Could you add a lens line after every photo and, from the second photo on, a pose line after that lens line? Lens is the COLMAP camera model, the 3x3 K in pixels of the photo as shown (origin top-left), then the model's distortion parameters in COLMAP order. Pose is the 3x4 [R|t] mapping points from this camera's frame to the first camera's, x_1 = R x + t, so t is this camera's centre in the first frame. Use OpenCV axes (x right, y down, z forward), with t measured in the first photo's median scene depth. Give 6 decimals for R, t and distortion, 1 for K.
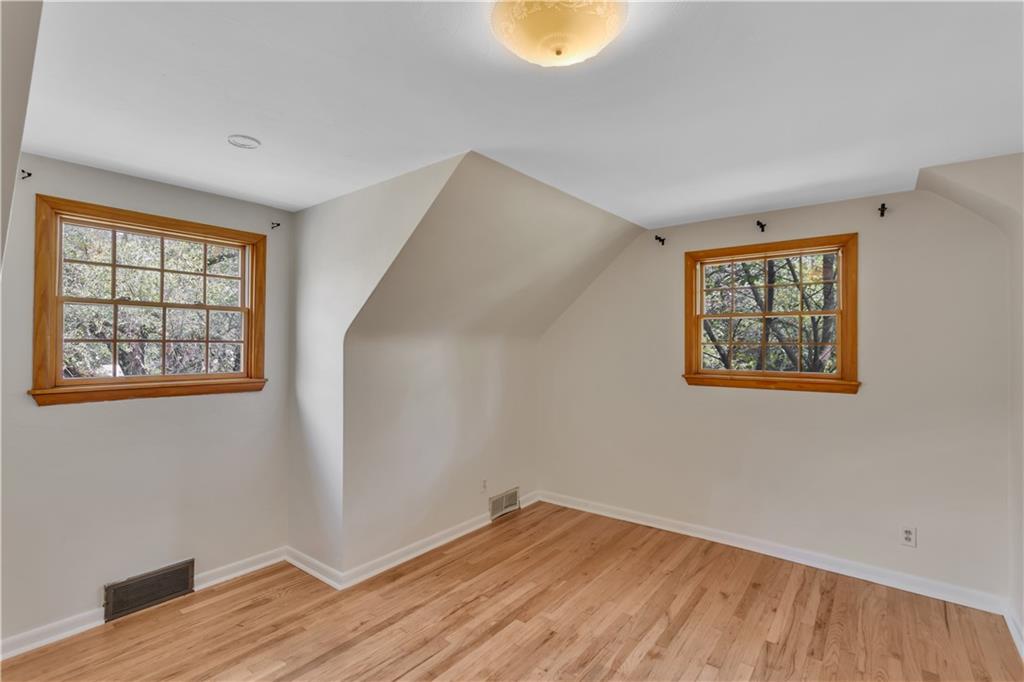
lens RADIAL K [[480.8, 0, 511.8], [0, 480.8, 337.3], [0, 0, 1]] dist [0.000786, 0.001434]
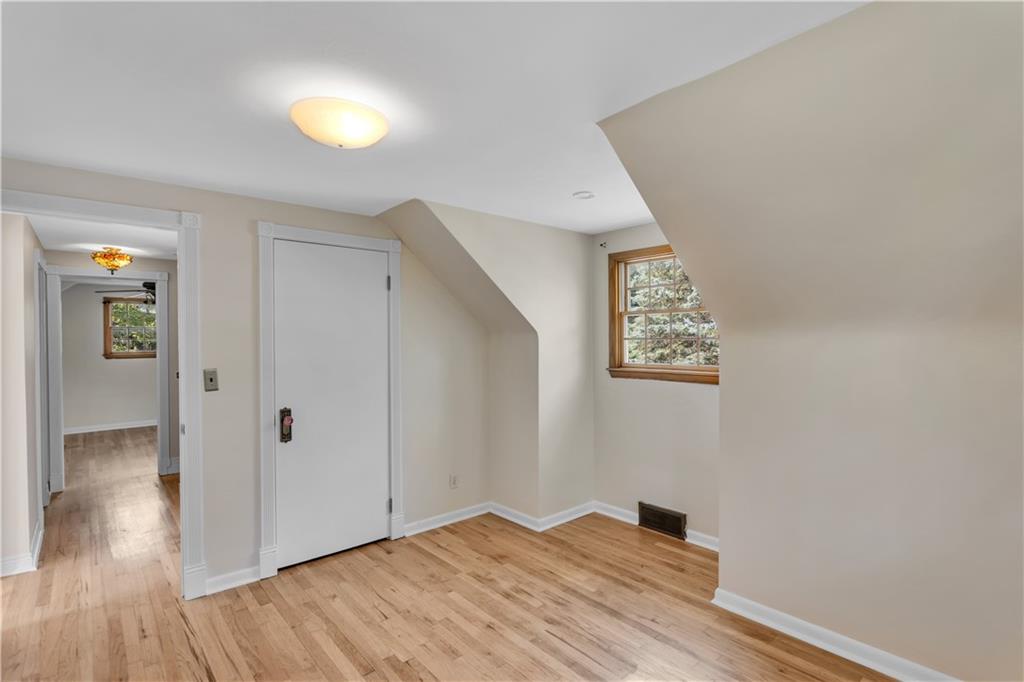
lens RADIAL K [[480.8, 0, 511.3], [0, 480.8, 344.3], [0, 0, 1]] dist [0.000786, 0.001434]
pose [[-0.162505, 0.011586, -0.986640, 0.711721], [0.015228, 0.999841, 0.009232, 0.002206], [0.986590, -0.013525, -0.162656, 0.861179]]
